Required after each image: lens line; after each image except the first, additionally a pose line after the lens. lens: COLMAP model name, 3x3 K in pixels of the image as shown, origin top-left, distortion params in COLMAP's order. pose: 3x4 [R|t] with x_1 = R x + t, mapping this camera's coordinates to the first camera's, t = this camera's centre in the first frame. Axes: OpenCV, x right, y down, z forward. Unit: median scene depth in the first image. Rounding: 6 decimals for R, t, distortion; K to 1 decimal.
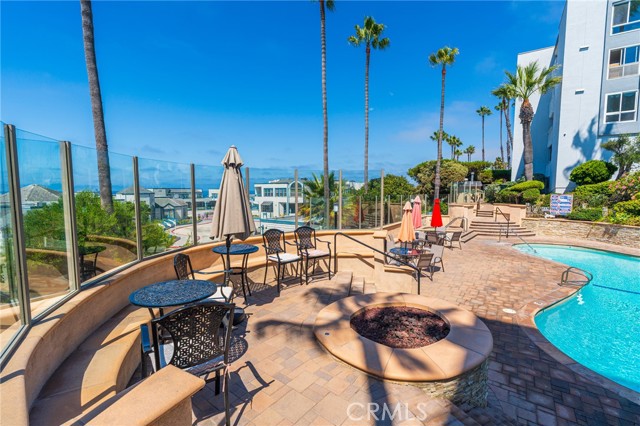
lens RADIAL K [[286.0, 0, 320.0], [0, 286.0, 213.0], [0, 0, 1]] dist [-0.001653, -0.000020]
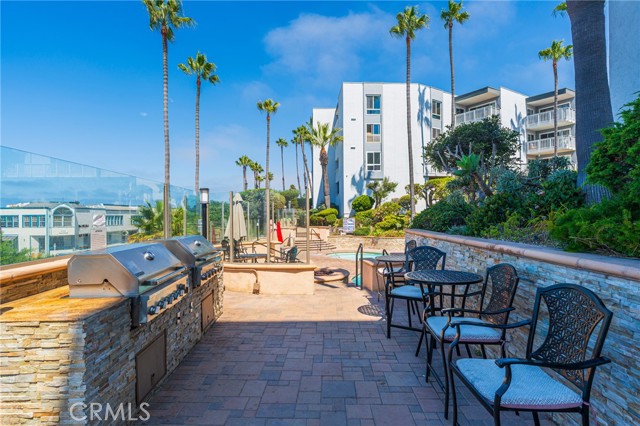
lens RADIAL K [[357.4, 0, 320.0], [0, 357.4, 213.0], [0, 0, 1]] dist [0.001698, -0.000030]
pose [[0.793852, -0.000263, 0.608111, -0.319506], [0.055823, 0.995809, -0.072443, 0.026903], [-0.605543, 0.091455, 0.790540, -0.295450]]
